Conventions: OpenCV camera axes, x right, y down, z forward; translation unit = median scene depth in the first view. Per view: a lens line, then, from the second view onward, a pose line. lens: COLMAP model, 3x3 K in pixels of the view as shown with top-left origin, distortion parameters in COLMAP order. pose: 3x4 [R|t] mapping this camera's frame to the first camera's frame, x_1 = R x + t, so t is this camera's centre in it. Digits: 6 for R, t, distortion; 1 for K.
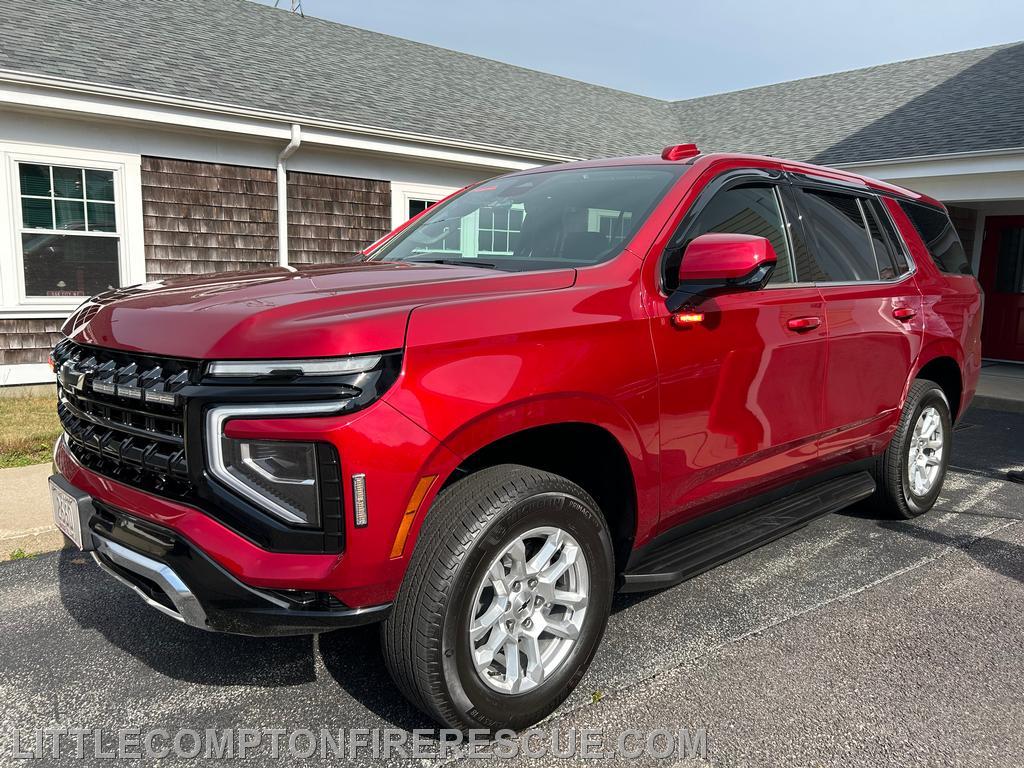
lens RADIAL K [[772.8, 0, 504.6], [0, 772.8, 391.9], [0, 0, 1]] dist [0.026508, -0.016900]
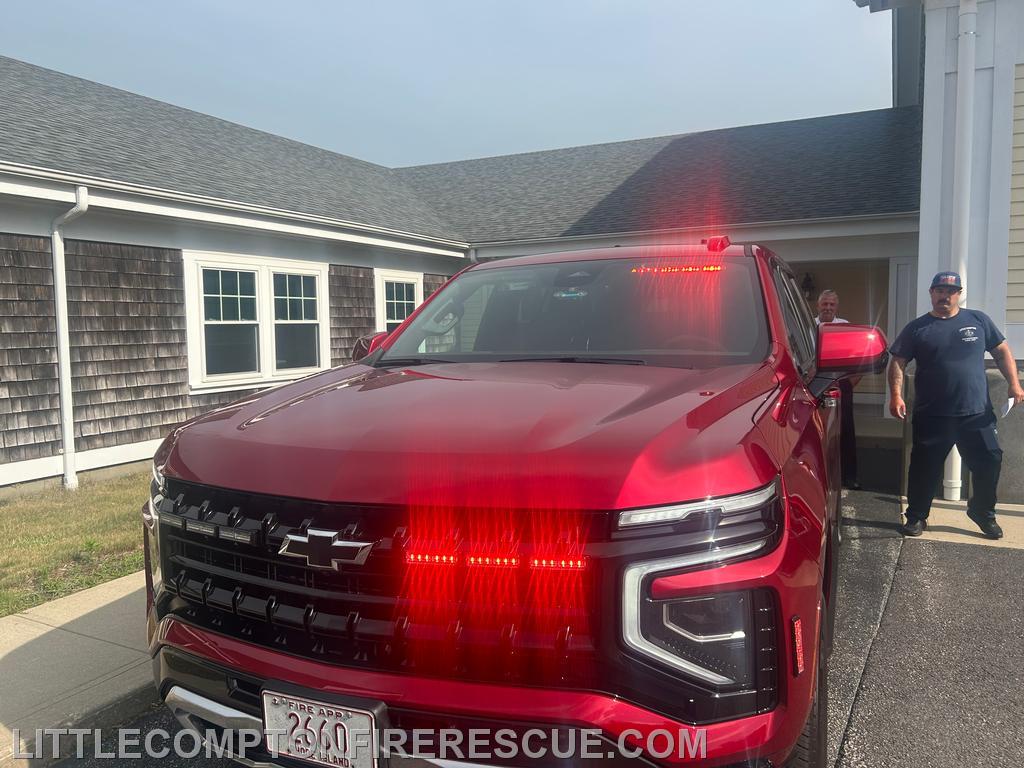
lens RADIAL K [[772.8, 0, 510.0], [0, 772.8, 380.1], [0, 0, 1]] dist [0.026508, -0.016900]
pose [[0.916315, -0.066714, 0.394863, -0.181687], [0.099899, 0.992933, -0.064065, -0.031378], [-0.387798, 0.098151, 0.916504, 0.056846]]
